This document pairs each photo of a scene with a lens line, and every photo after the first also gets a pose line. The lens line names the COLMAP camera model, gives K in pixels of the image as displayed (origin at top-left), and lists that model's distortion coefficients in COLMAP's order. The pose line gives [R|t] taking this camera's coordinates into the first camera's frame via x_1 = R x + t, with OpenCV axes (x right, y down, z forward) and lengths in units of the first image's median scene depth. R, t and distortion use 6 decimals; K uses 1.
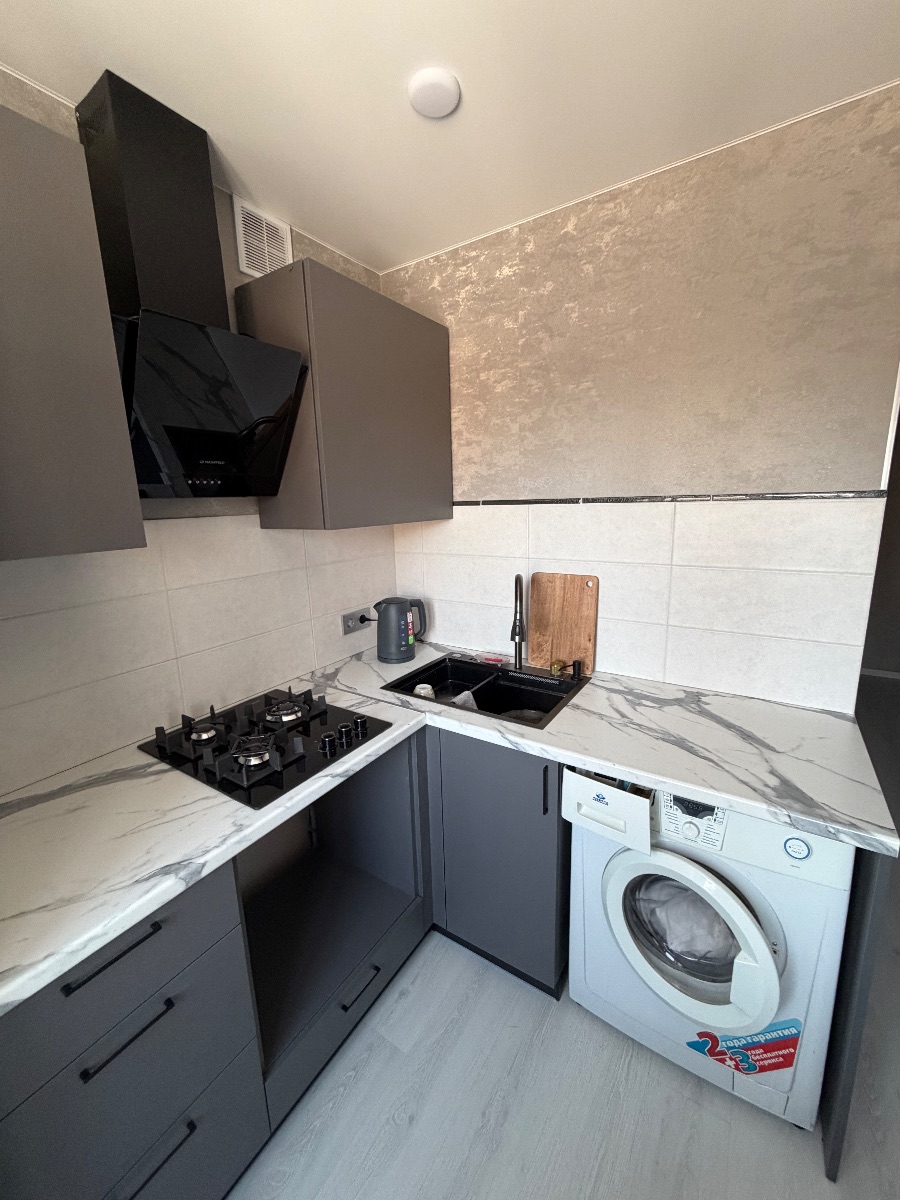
lens RADIAL K [[478.3, 0, 446.9], [0, 478.3, 595.8], [0, 0, 1]] dist [0.000035, -0.000207]
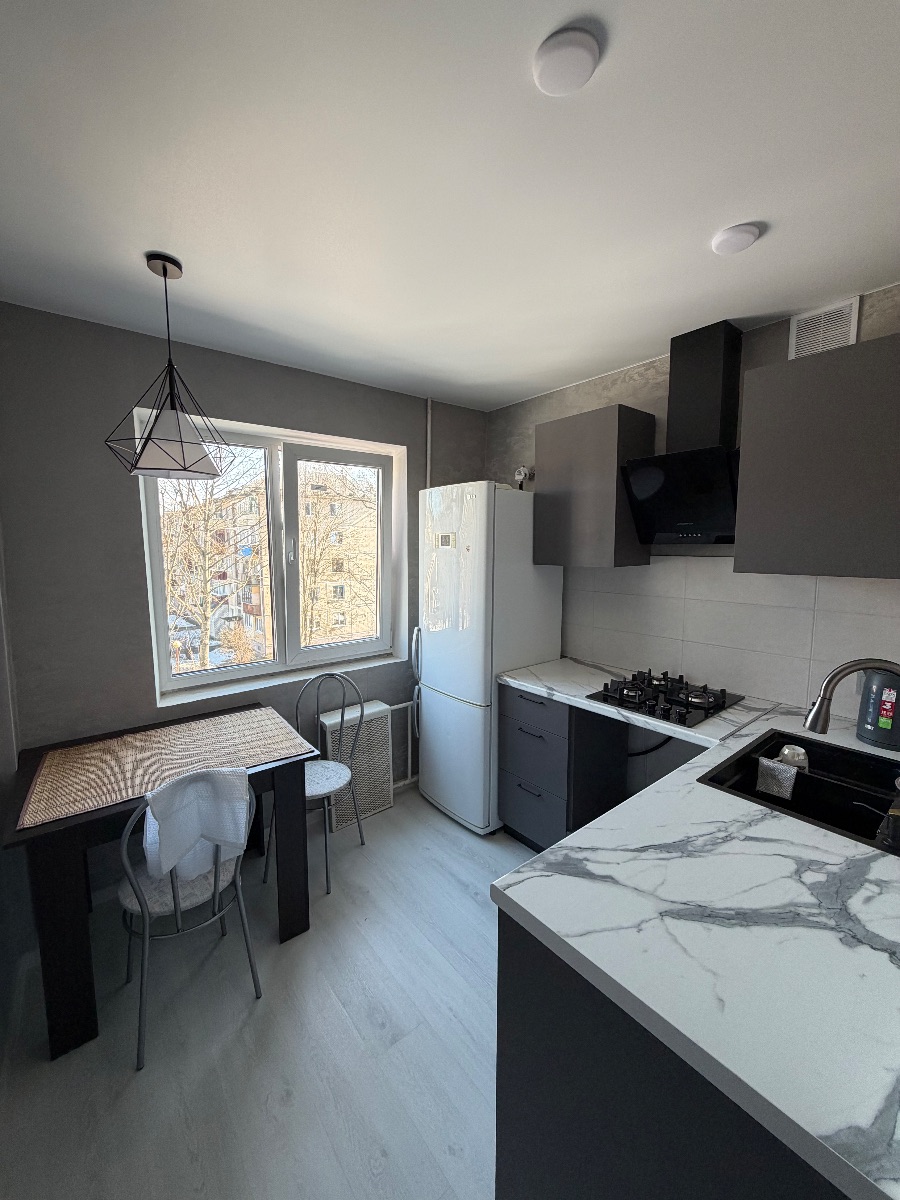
lens RADIAL K [[478.3, 0, 456.3], [0, 478.3, 600.0], [0, 0, 1]] dist [0.000035, -0.000207]
pose [[-0.293369, 0.141527, -0.945465, 1.153829], [-0.177848, 0.963637, 0.199432, -0.185357], [0.939311, 0.226656, -0.257531, 0.642005]]
